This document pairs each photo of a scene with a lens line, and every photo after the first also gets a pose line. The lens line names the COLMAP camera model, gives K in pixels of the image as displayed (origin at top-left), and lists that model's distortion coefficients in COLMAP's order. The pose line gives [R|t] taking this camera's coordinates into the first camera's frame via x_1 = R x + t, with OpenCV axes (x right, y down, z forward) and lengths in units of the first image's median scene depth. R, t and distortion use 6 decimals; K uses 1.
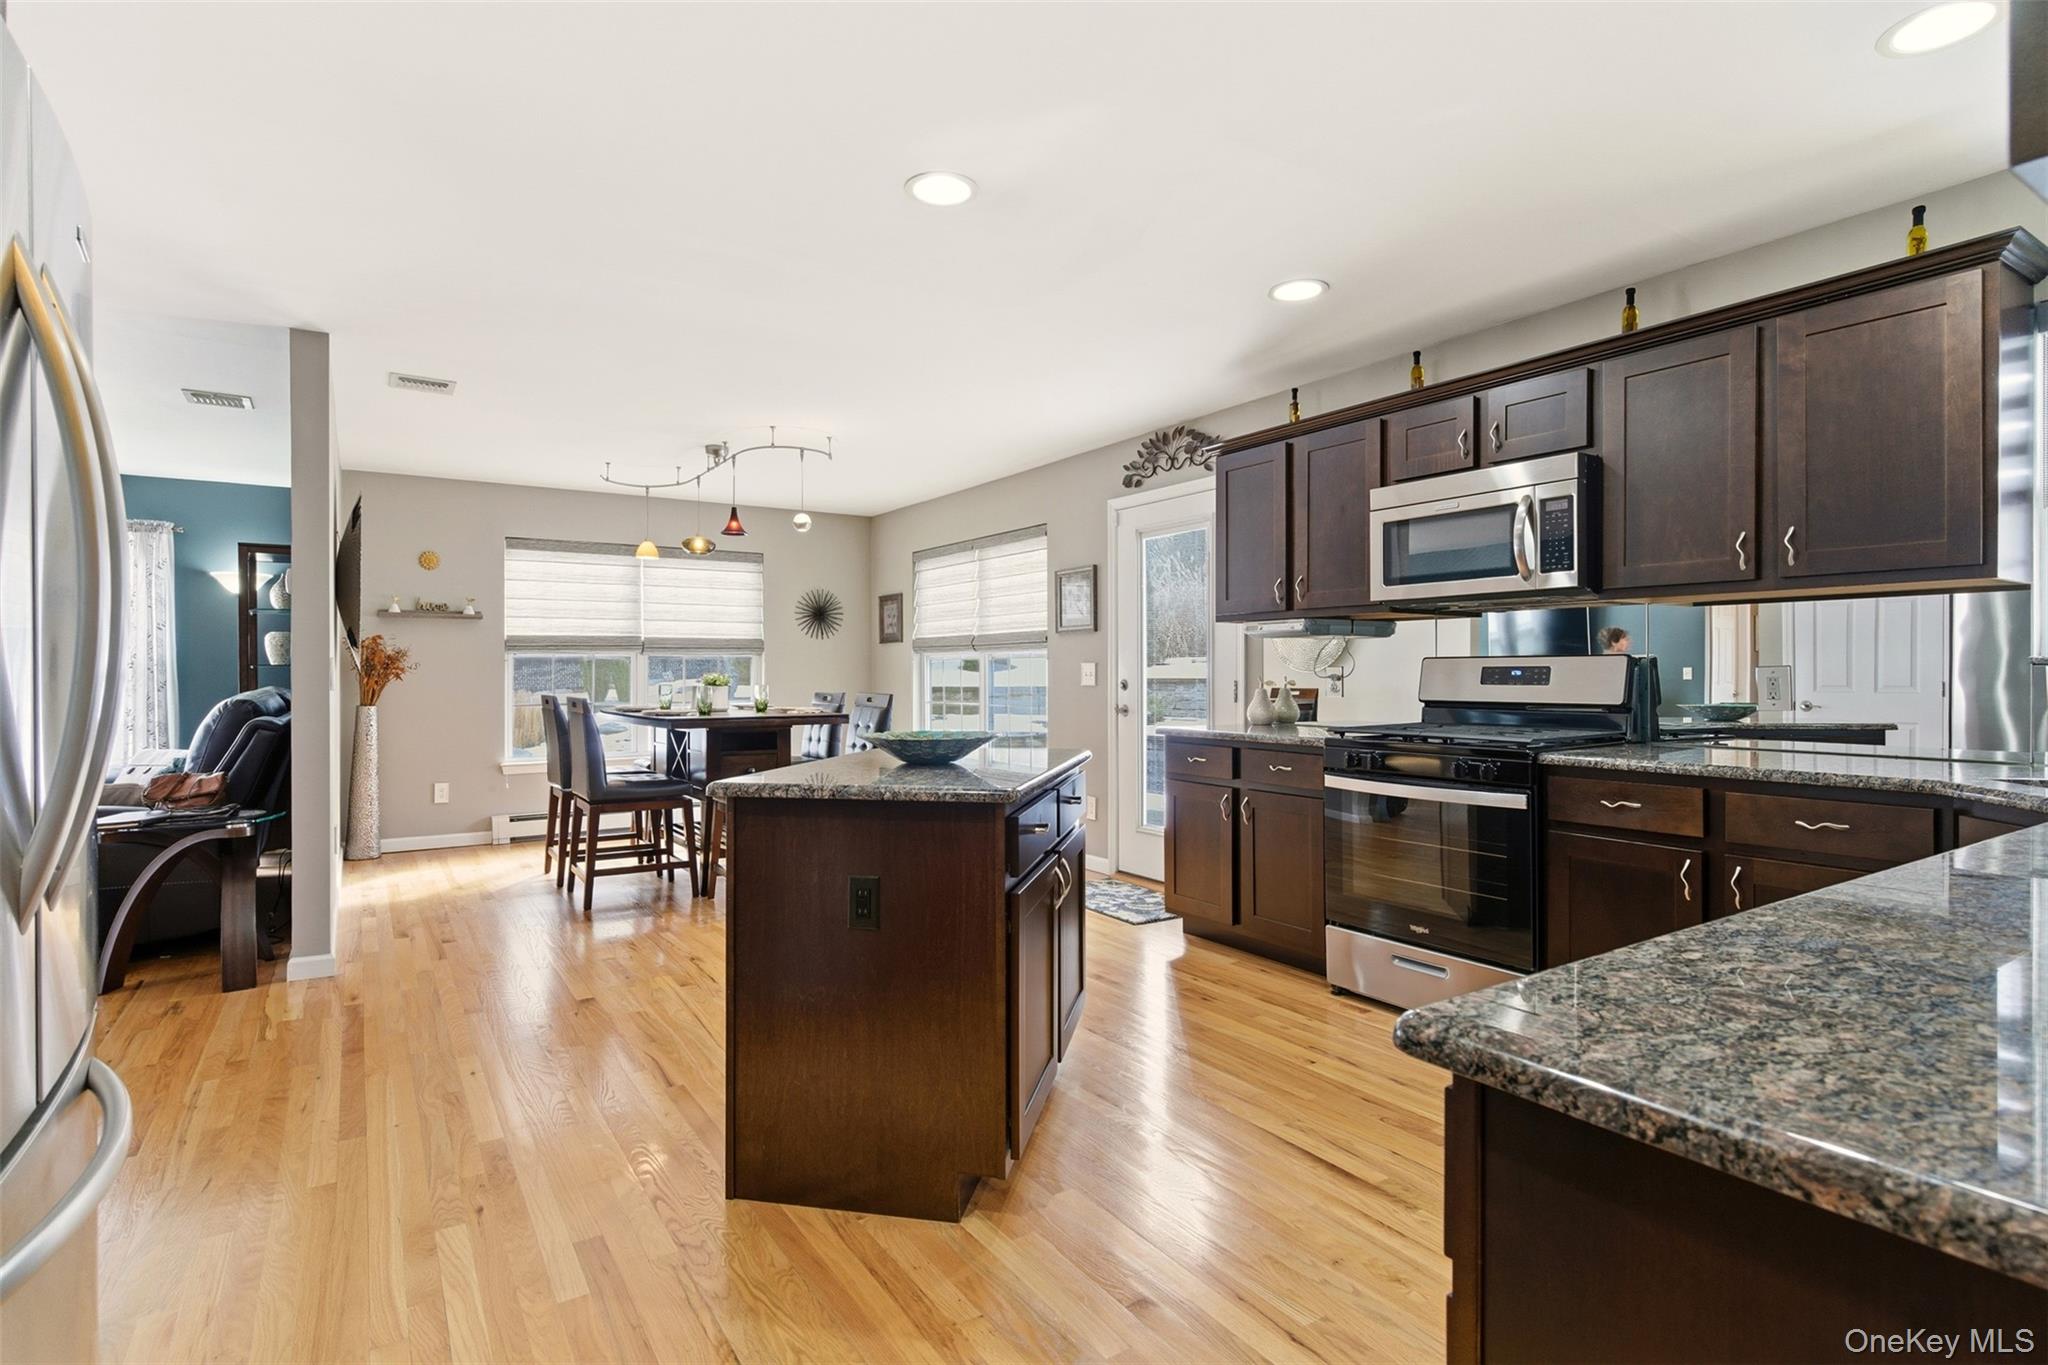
lens RADIAL K [[1021.0, 0, 1022.8], [0, 1021.0, 675.0], [0, 0, 1]] dist [-0.005657, -0.000737]
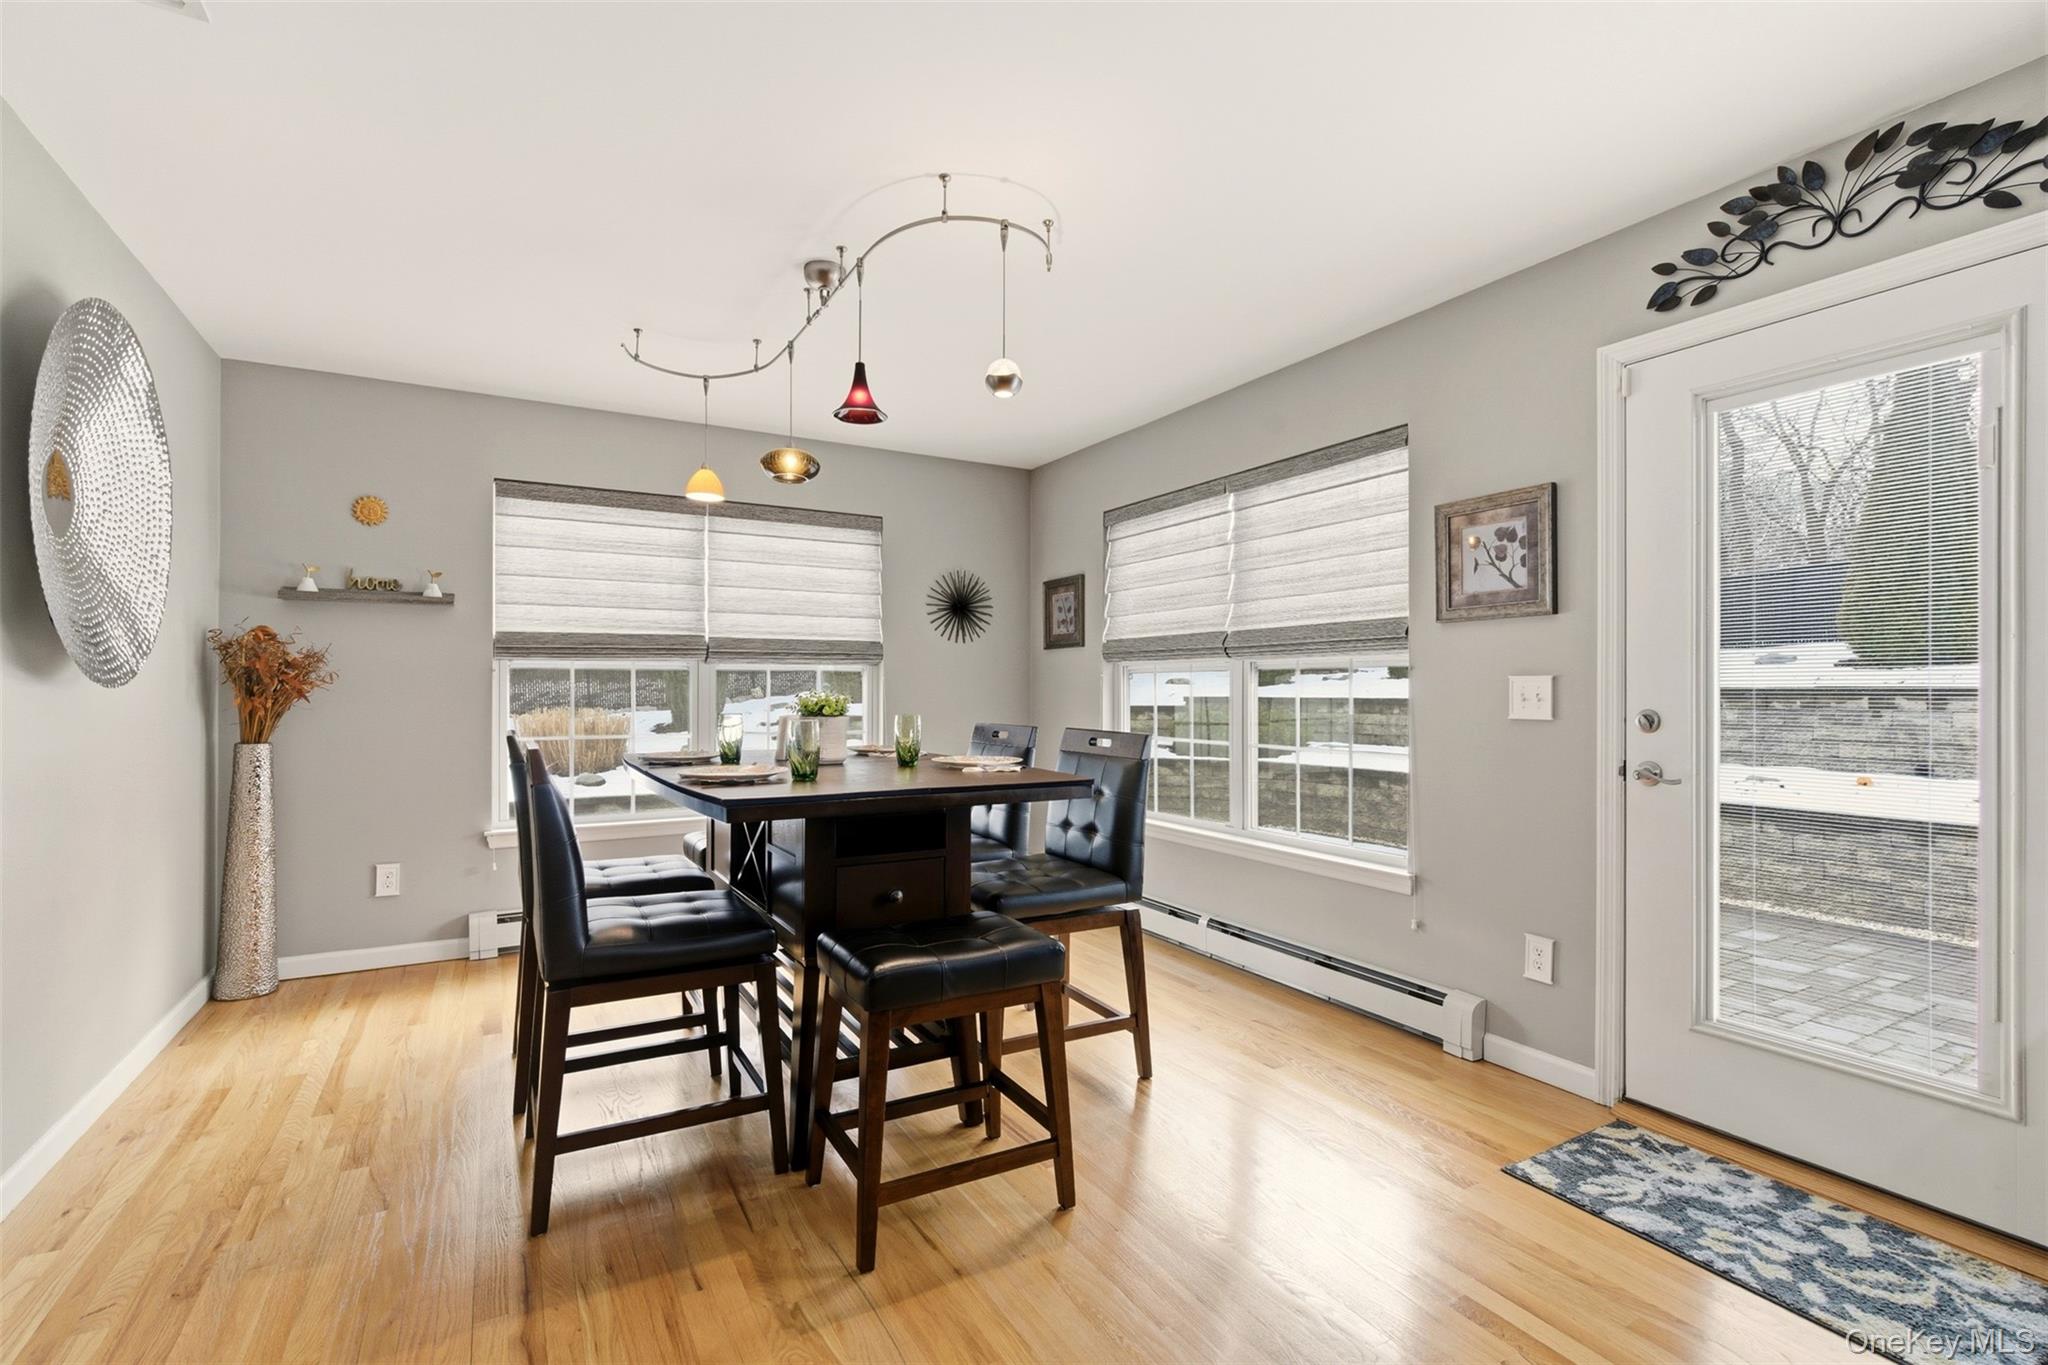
lens RADIAL K [[934.2, 0, 1020.0], [0, 934.2, 690.1], [0, 0, 1]] dist [0.002377, -0.000303]
pose [[0.997783, 0.003867, -0.066433, -0.142902], [-0.003931, 0.999992, -0.000828, -0.002716], [0.066430, 0.001087, 0.997791, 0.450671]]
